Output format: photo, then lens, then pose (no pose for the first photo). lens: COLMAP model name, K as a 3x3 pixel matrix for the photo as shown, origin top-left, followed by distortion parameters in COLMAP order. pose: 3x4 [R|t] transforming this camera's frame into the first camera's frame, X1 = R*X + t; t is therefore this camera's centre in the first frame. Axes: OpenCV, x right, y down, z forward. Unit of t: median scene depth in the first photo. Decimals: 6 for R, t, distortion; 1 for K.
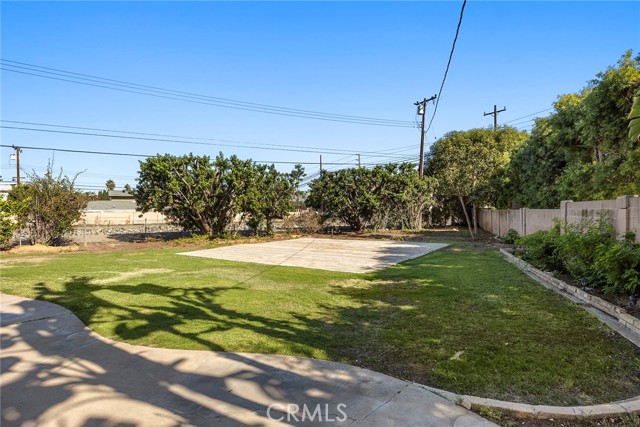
lens RADIAL K [[329.9, 0, 317.3], [0, 329.9, 211.4], [0, 0, 1]] dist [0.003463, 0.000083]
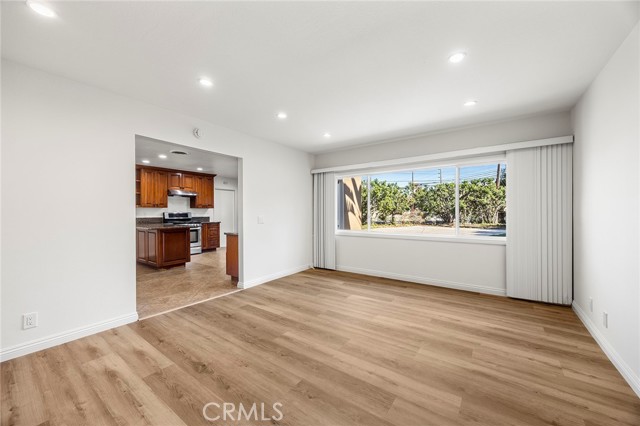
lens RADIAL K [[246.6, 0, 318.8], [0, 246.6, 212.4], [0, 0, 1]] dist [-0.002107, -0.000082]
pose [[0.952758, 0.004430, -0.303700, -0.111066], [-0.004453, 0.999990, 0.000618, 0.009468], [0.303699, 0.000764, 0.952768, -0.281325]]
